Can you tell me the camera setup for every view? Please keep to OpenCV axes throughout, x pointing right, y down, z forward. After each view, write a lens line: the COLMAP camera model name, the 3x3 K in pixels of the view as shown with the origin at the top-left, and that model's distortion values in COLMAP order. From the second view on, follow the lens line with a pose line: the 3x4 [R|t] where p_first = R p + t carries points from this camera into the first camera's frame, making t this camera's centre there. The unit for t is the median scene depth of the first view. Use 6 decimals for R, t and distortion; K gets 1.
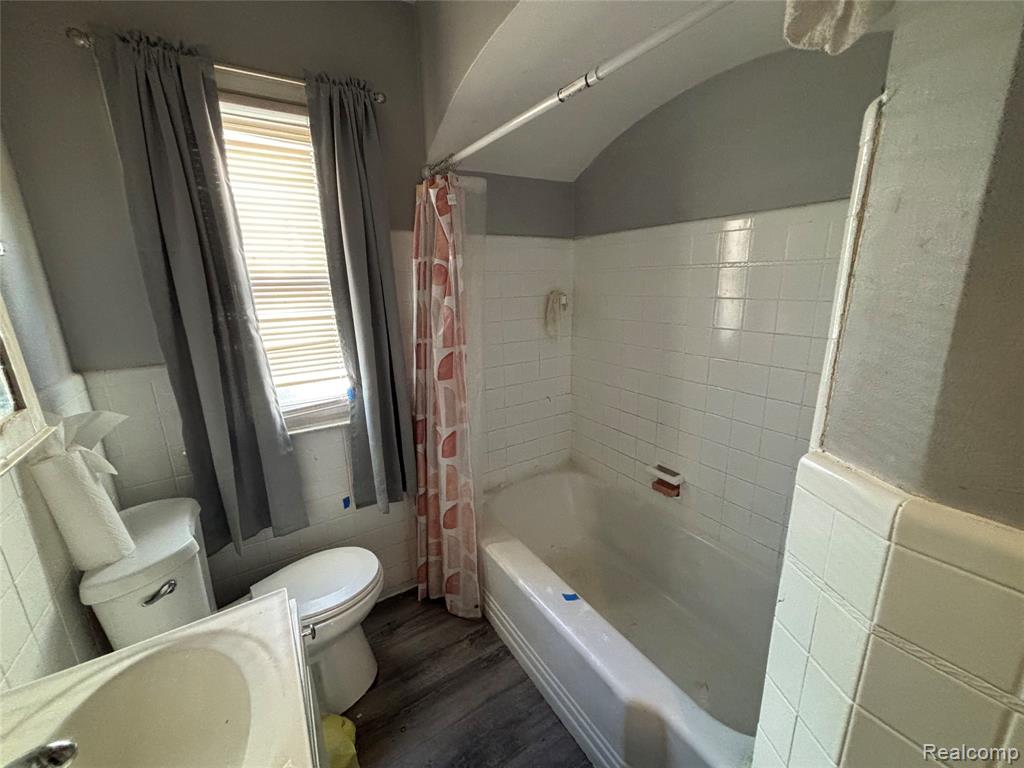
lens RADIAL K [[411.1, 0, 513.0], [0, 411.1, 380.7], [0, 0, 1]] dist [0.004092, -0.001736]
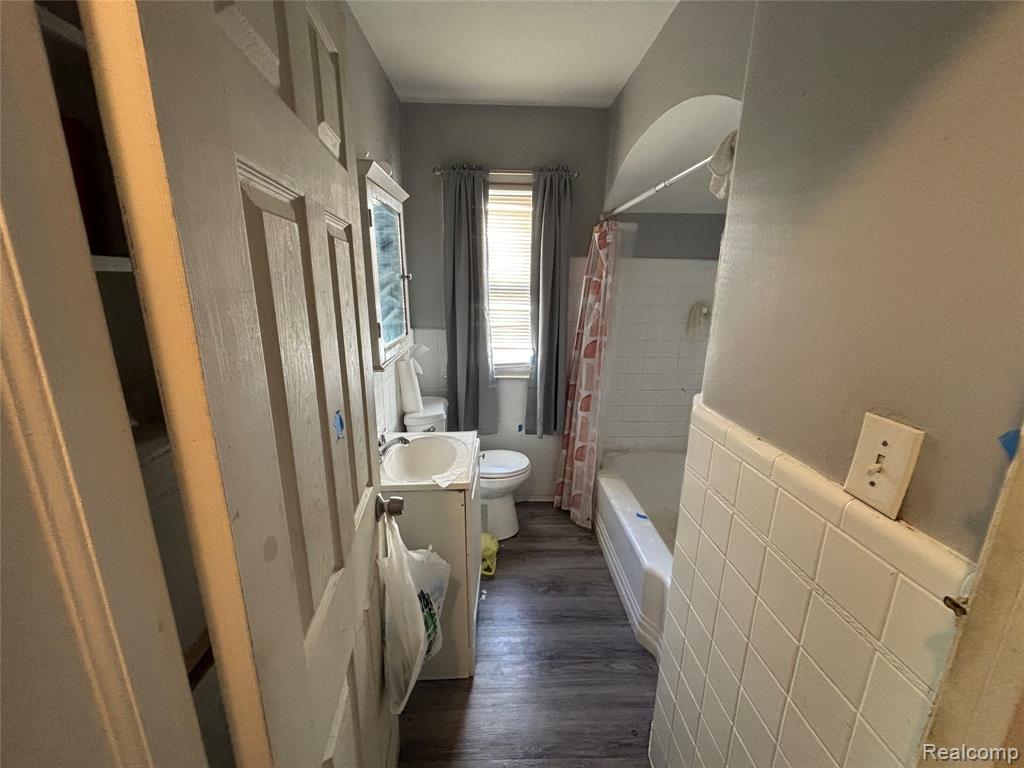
lens RADIAL K [[411.1, 0, 514.3], [0, 411.1, 385.4], [0, 0, 1]] dist [0.004092, -0.001736]
pose [[0.864225, 0.160683, -0.476756, 0.329824], [-0.155047, 0.986566, 0.051449, 0.060999], [0.478618, 0.029456, 0.877529, -0.438216]]
